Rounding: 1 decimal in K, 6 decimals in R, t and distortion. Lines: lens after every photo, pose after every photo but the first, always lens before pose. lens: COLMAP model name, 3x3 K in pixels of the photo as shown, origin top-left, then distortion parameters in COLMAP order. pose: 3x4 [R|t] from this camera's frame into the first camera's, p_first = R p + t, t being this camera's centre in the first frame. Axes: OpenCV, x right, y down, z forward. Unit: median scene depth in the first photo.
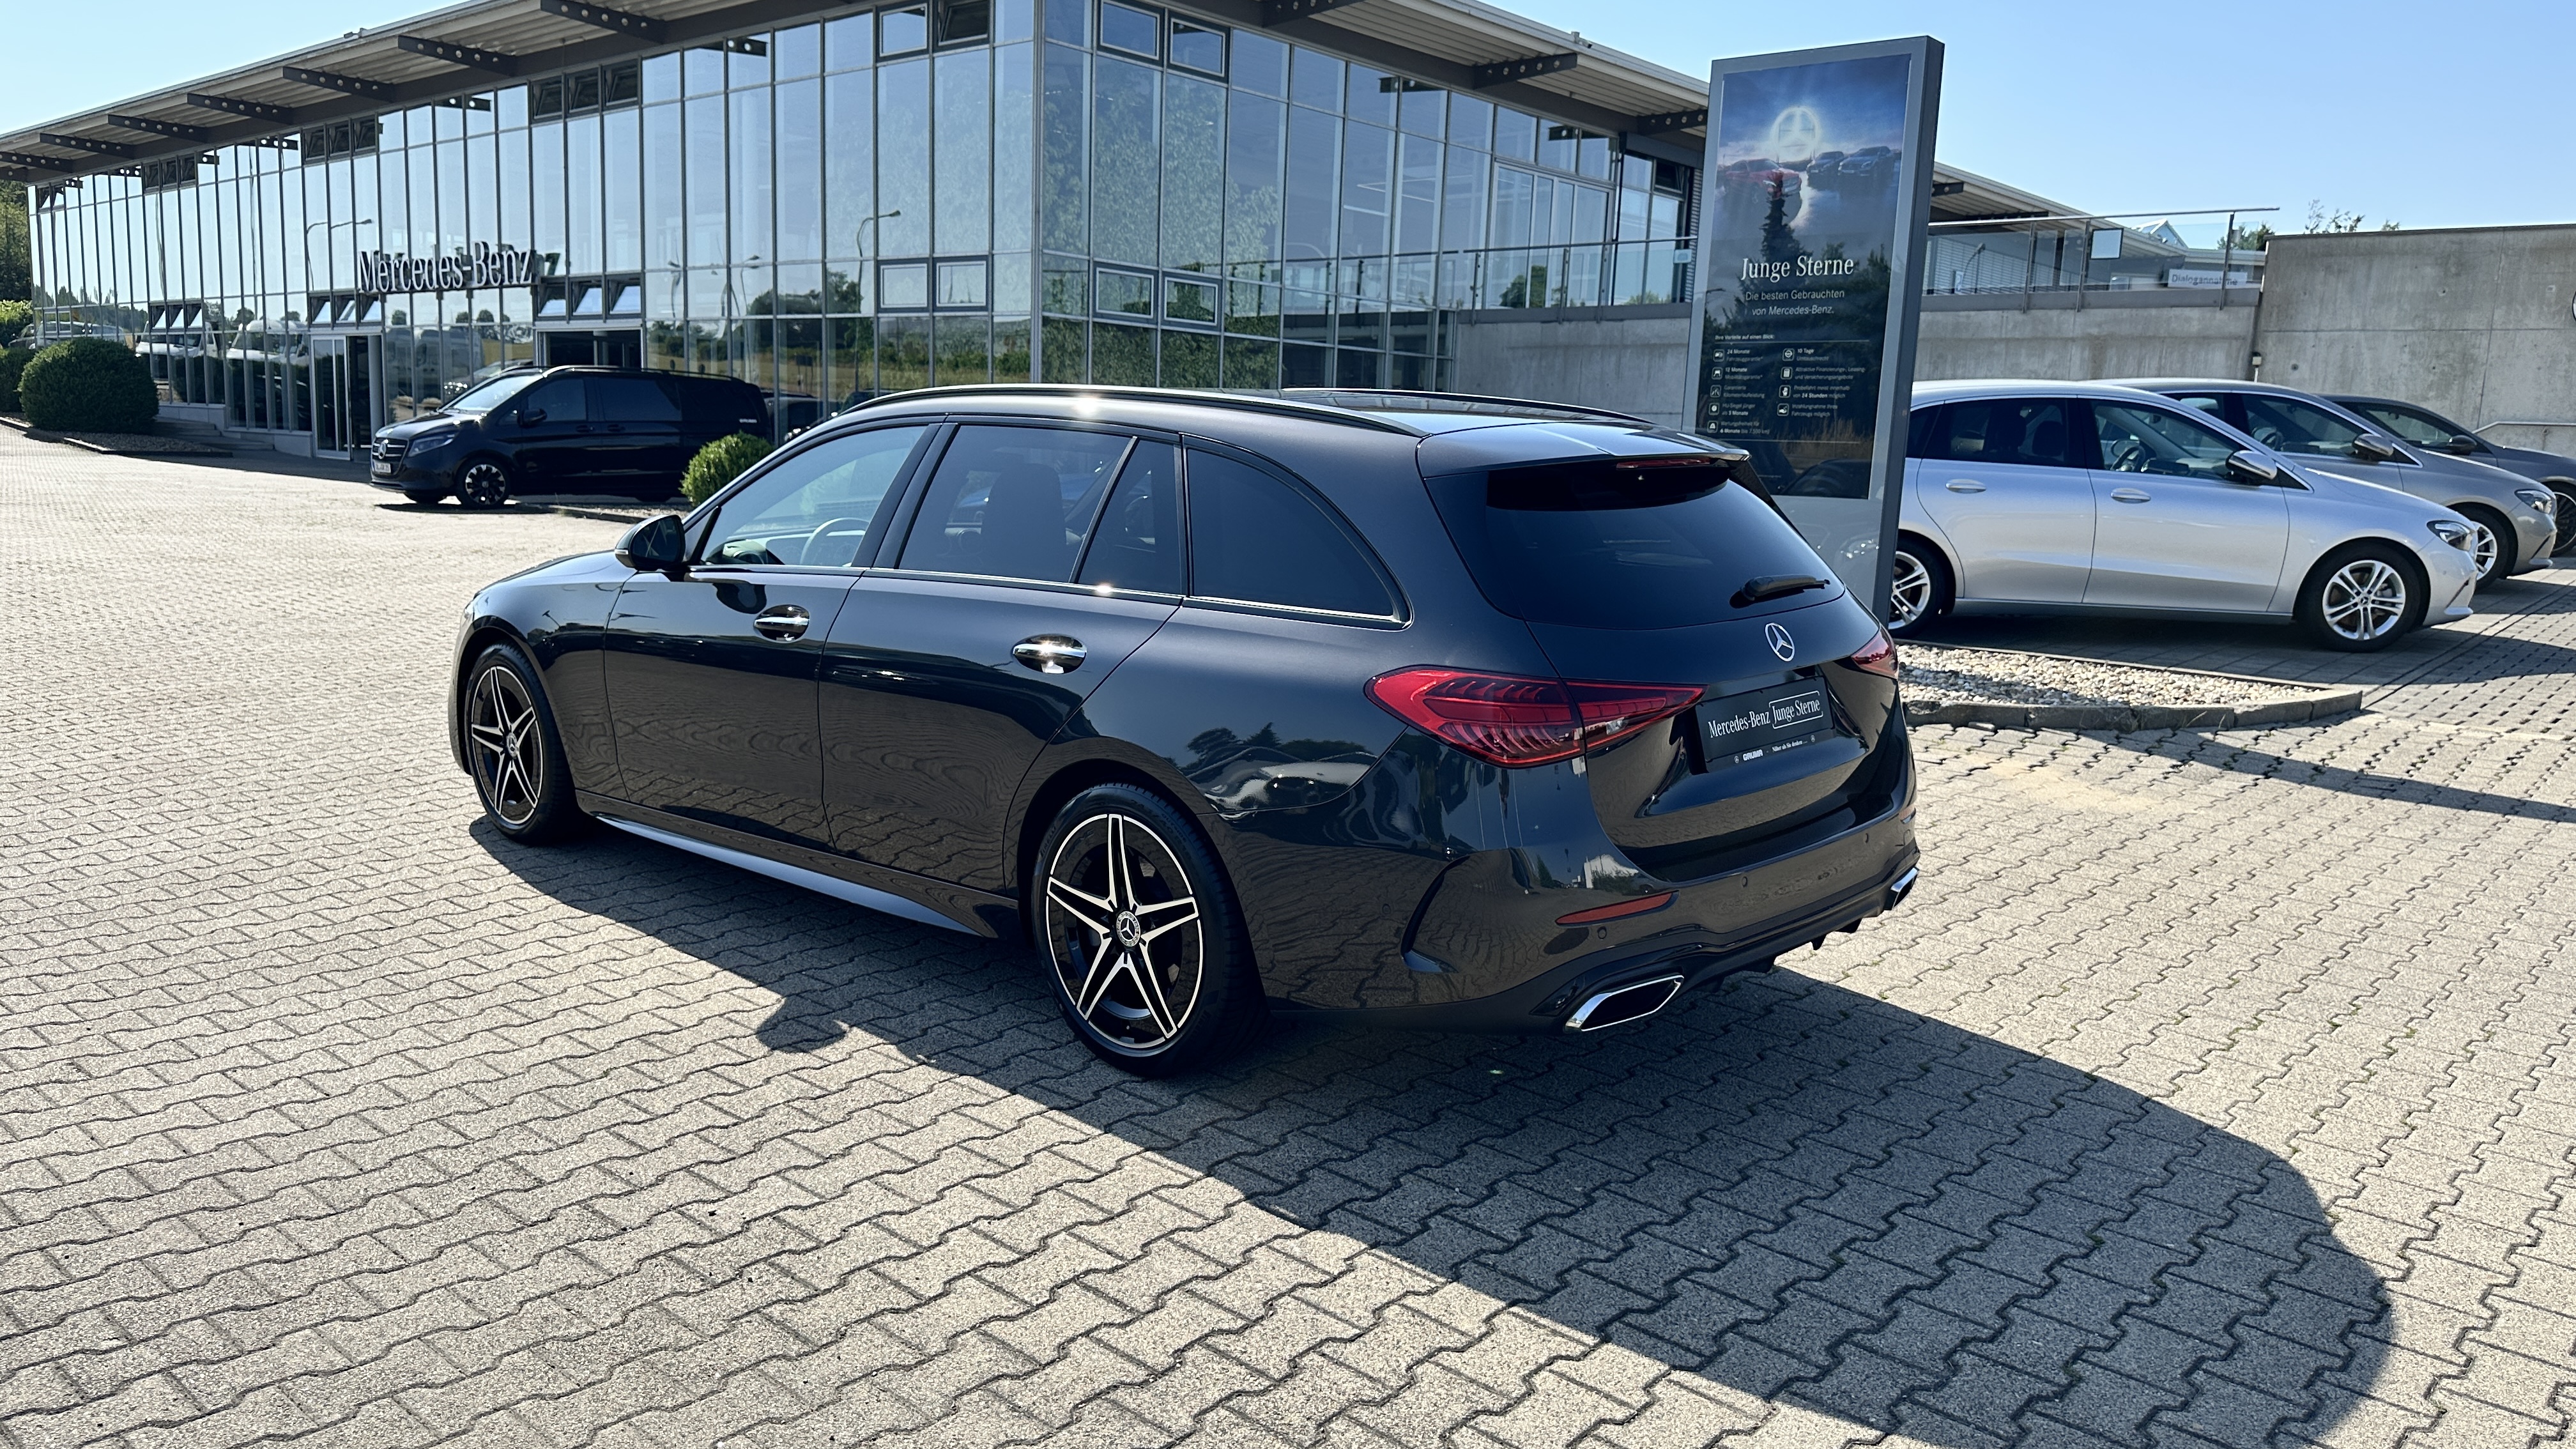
lens RADIAL K [[1807.0, 0, 1288.0], [0, 1807.0, 724.5], [0, 0, 1]] dist [0.076341, -0.118048]
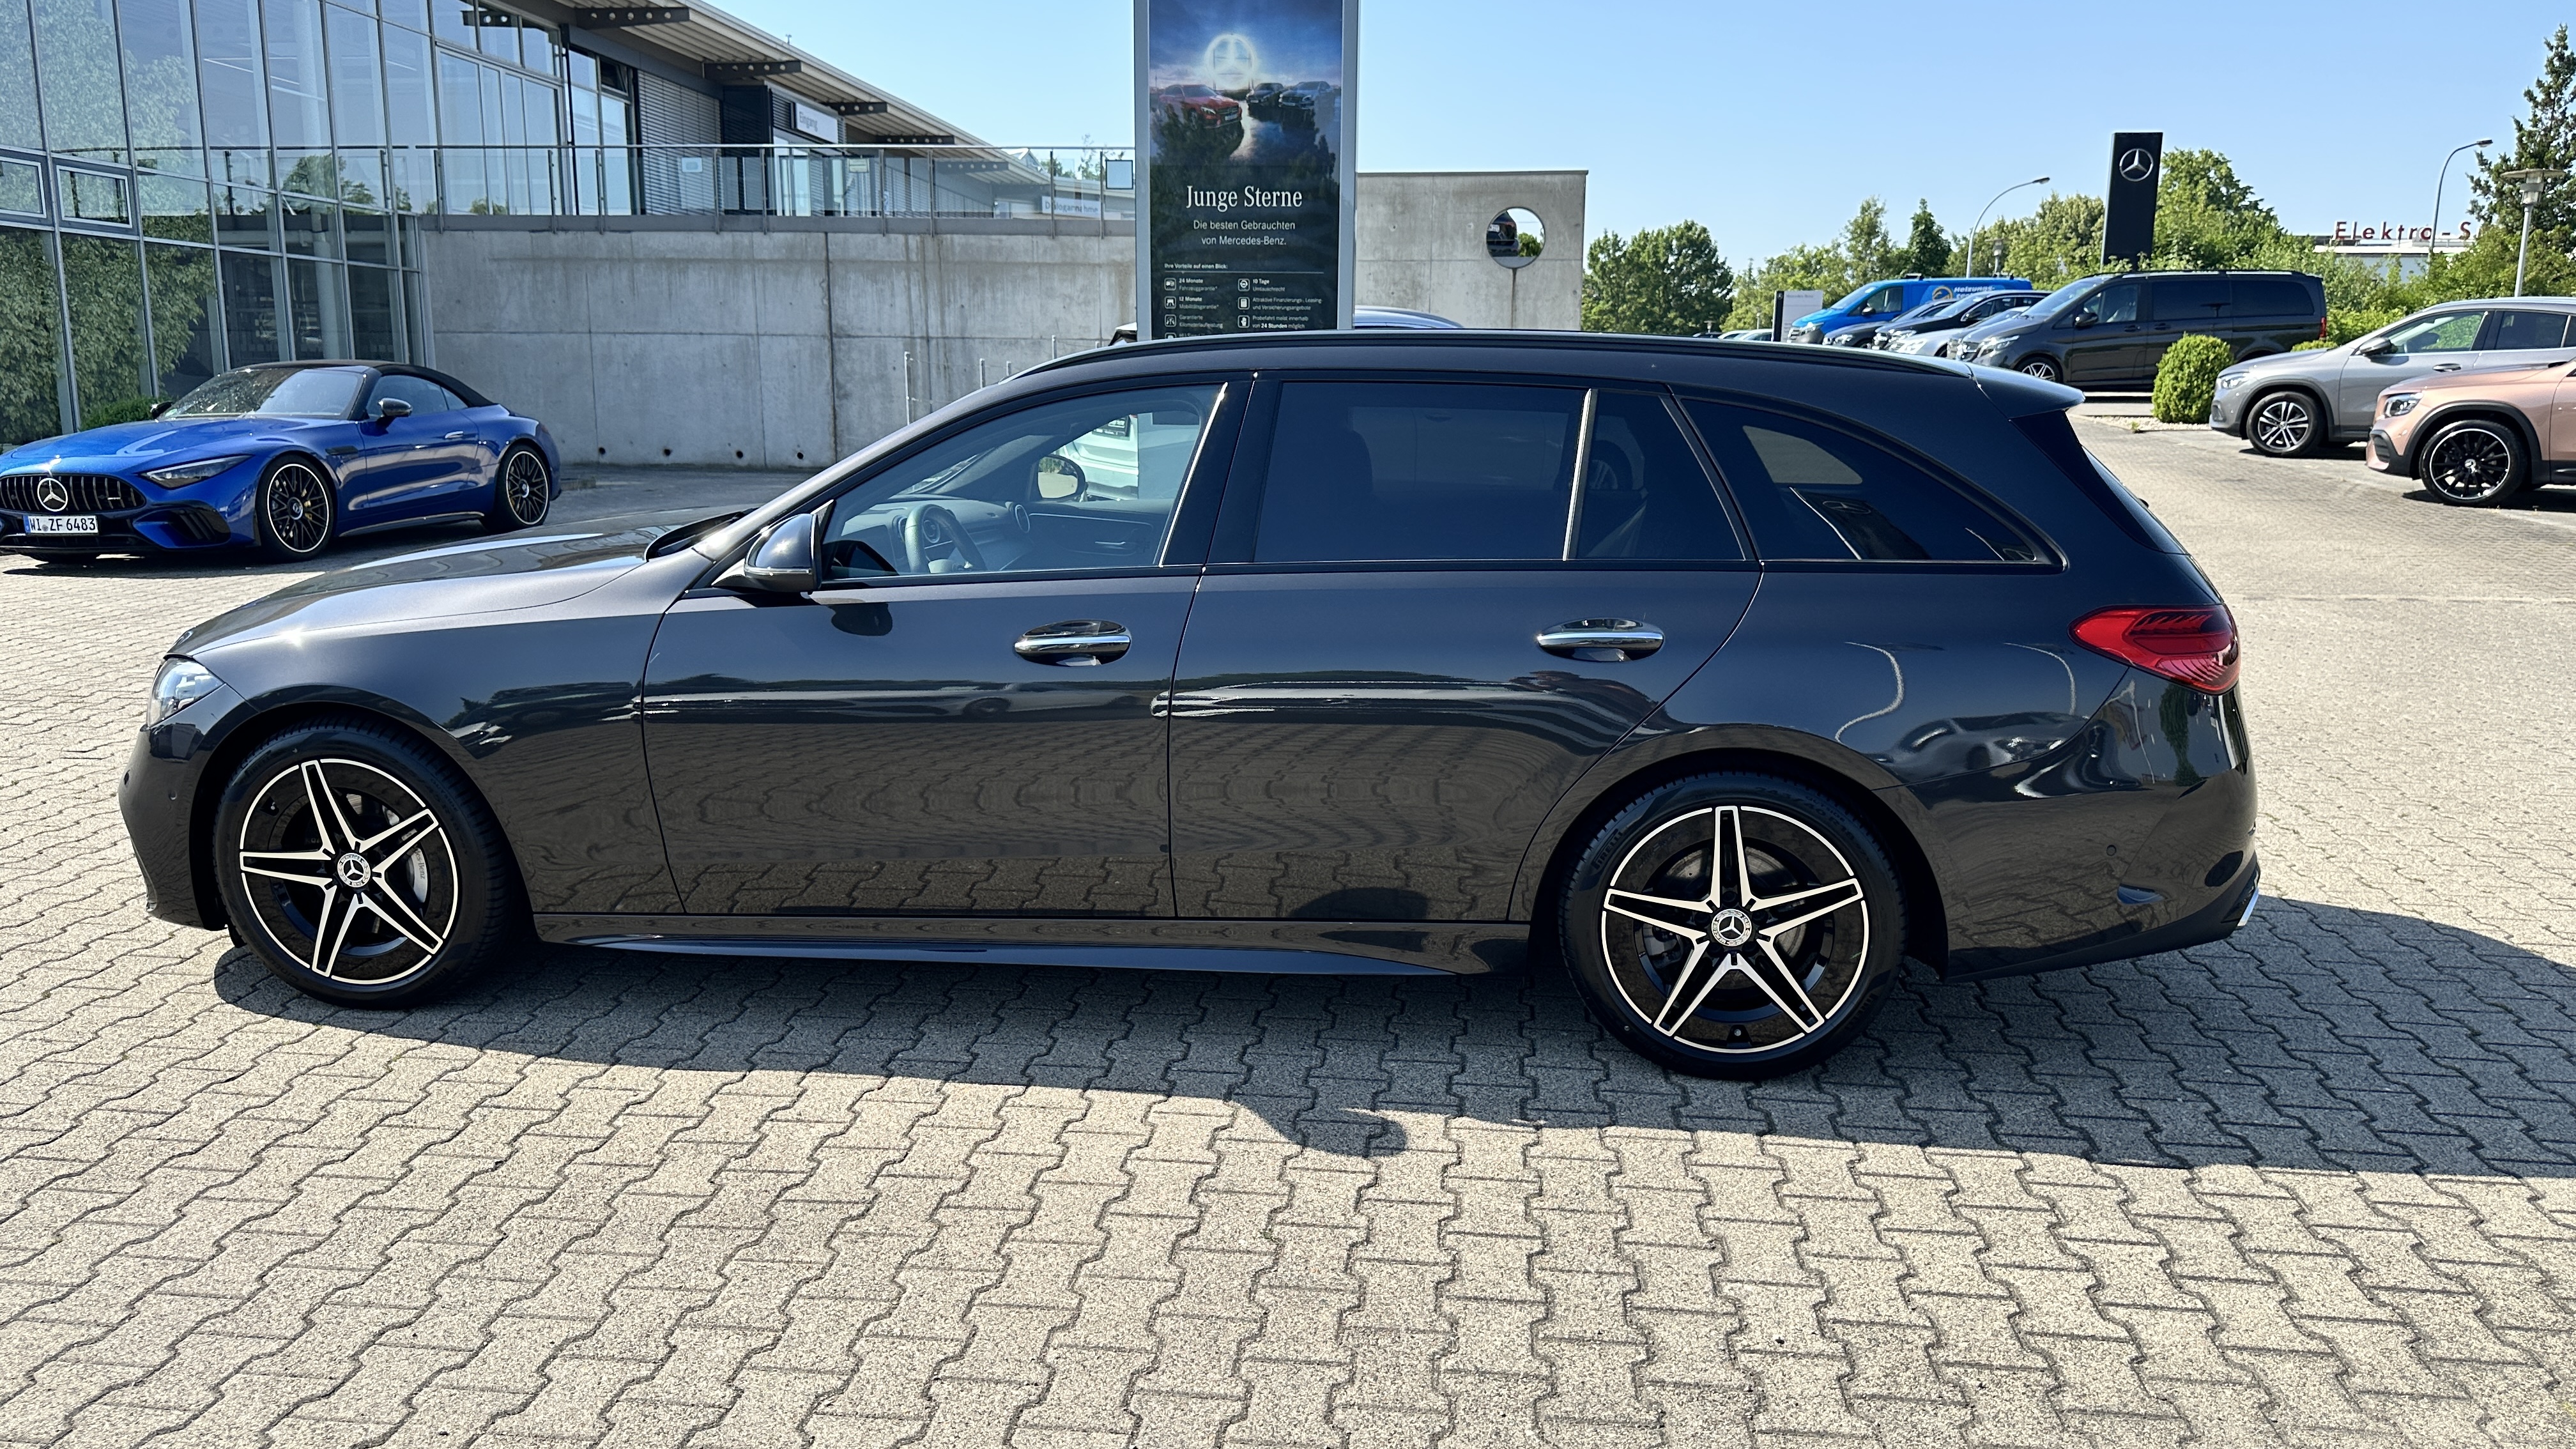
lens RADIAL K [[1799.0, 0, 1291.0], [0, 1799.0, 758.0], [0, 0, 1]] dist [0.087320, -0.115449]
pose [[0.812144, -0.144054, 0.565394, -0.315612], [0.108935, 0.989439, 0.095618, -0.034757], [-0.573198, -0.016064, 0.819260, 0.149744]]
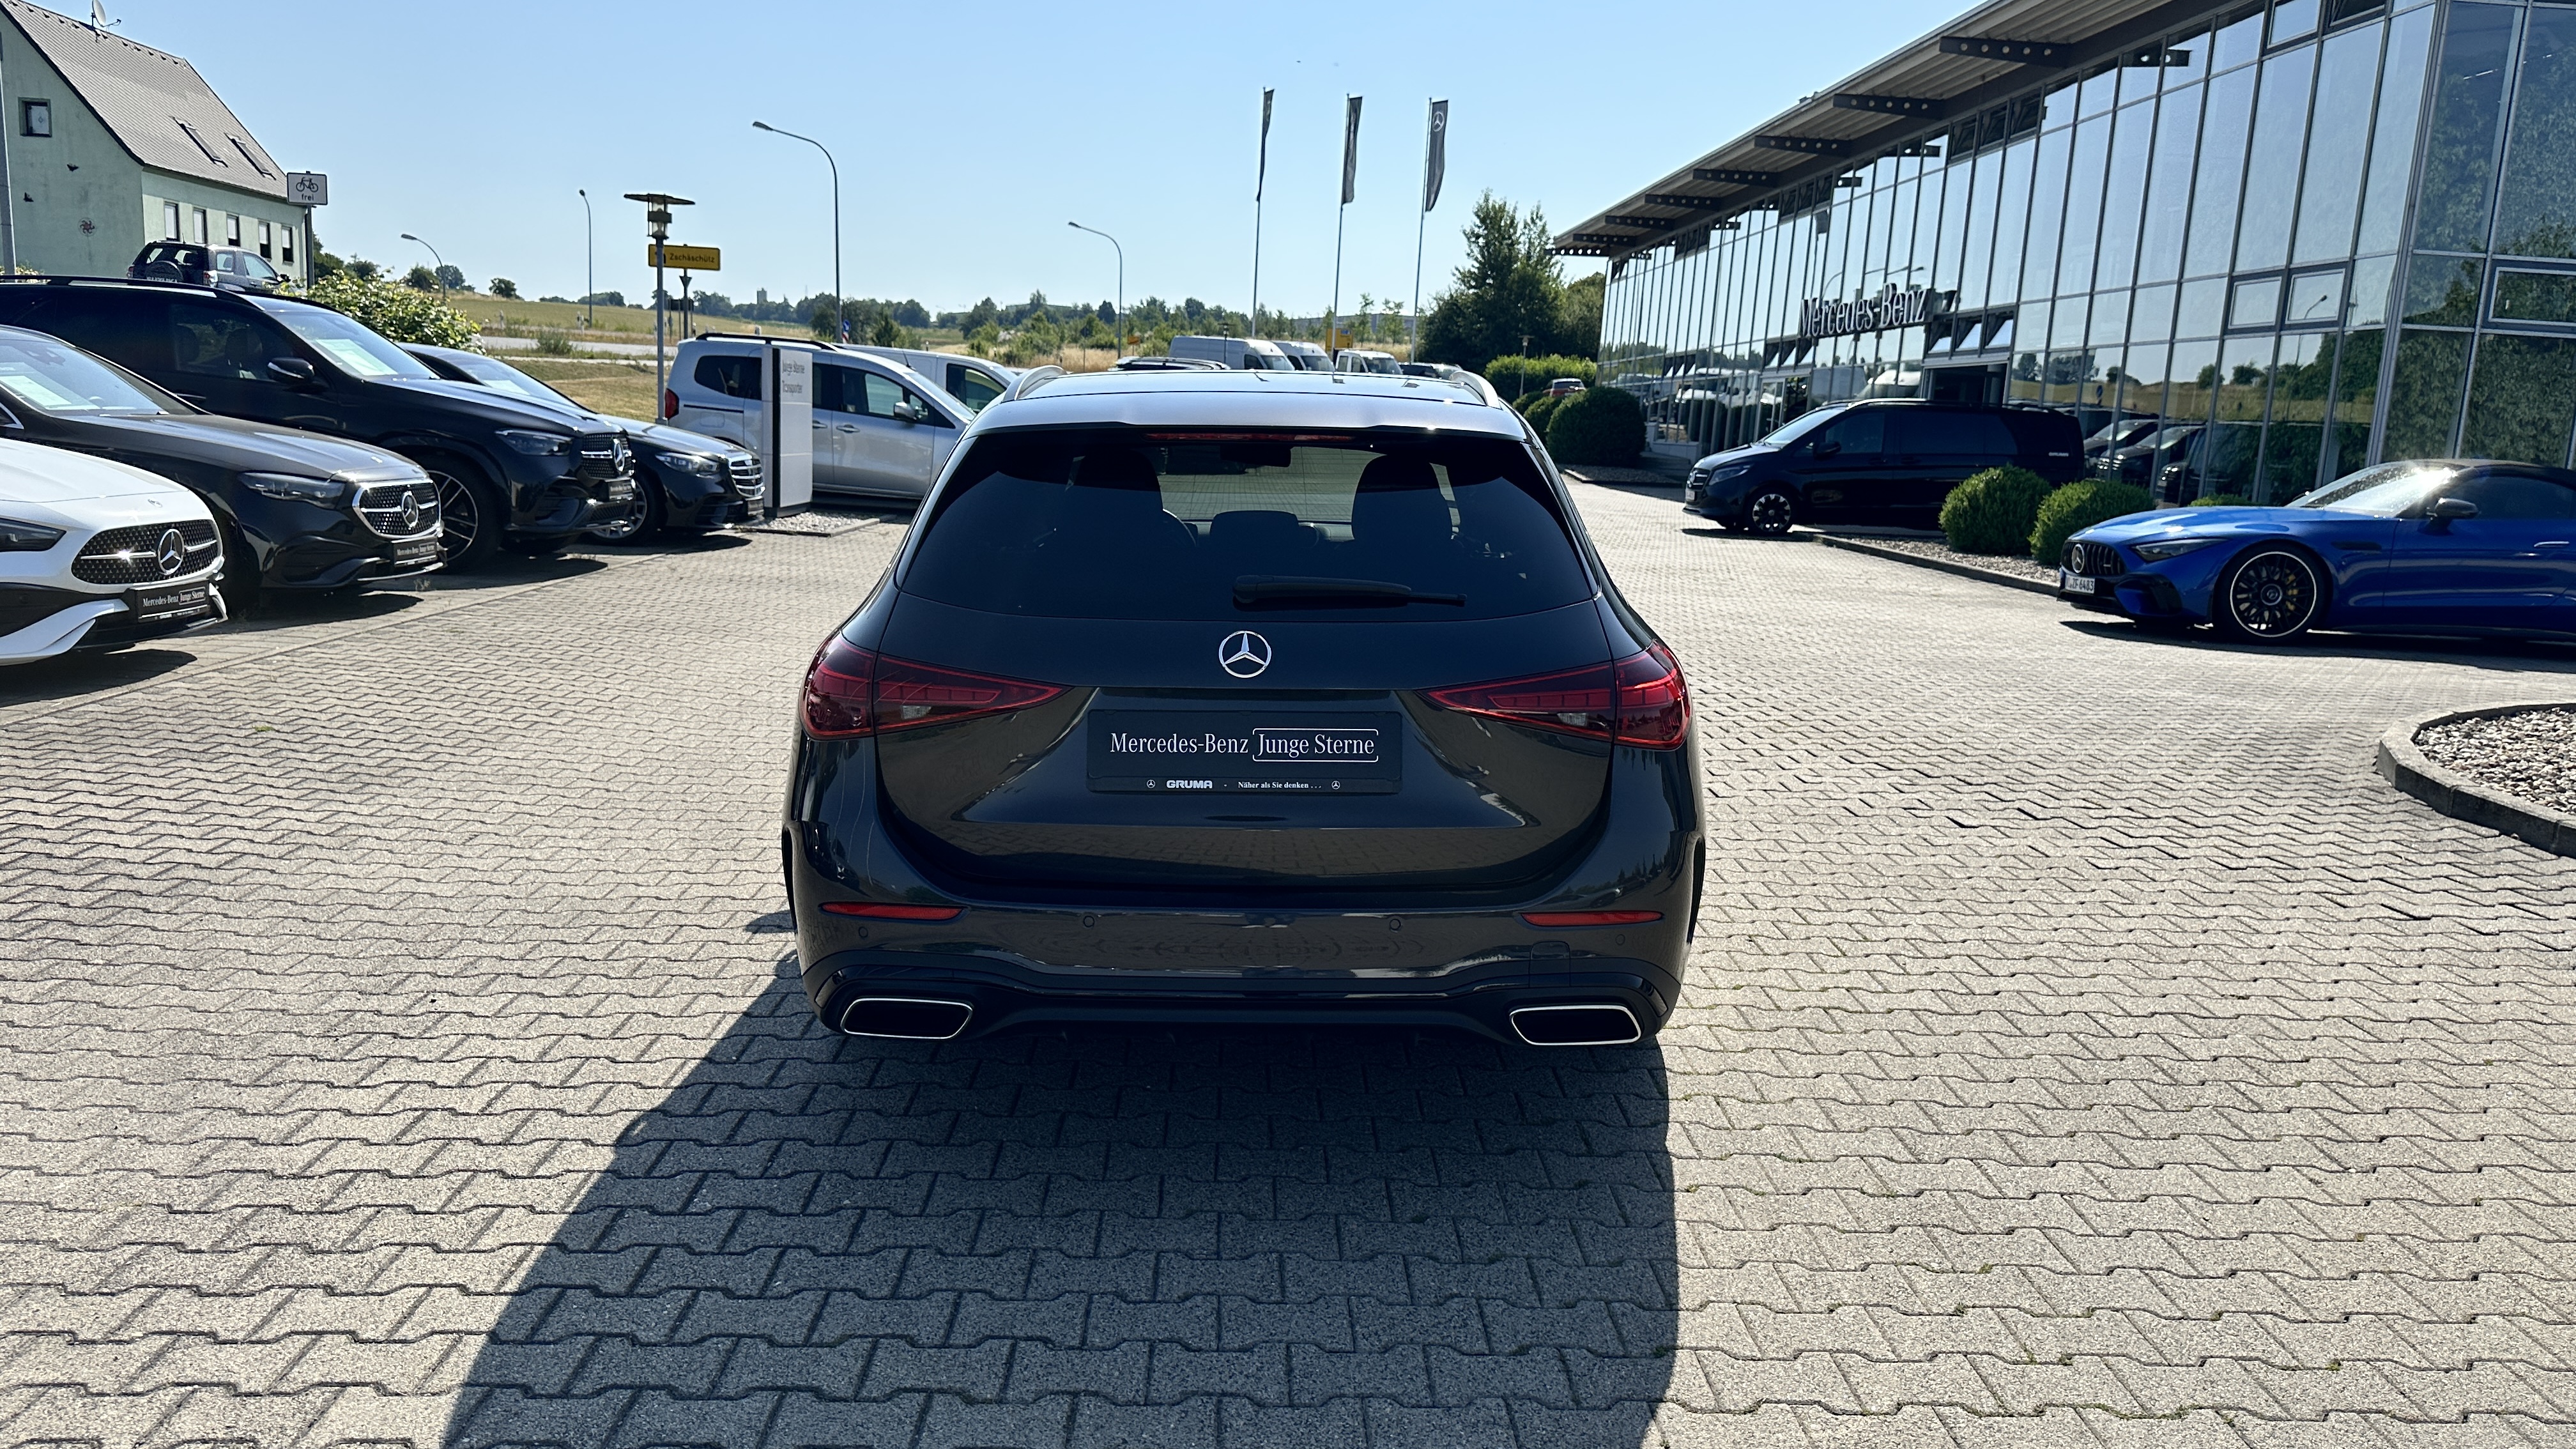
lens RADIAL K [[1807.0, 0, 1288.0], [0, 1807.0, 724.5], [0, 0, 1]] dist [0.076341, -0.118048]
pose [[0.688228, 0.118578, -0.715738, 0.336644], [-0.135163, 0.990237, 0.034087, -0.017172], [0.712792, 0.073281, 0.697536, 0.173879]]
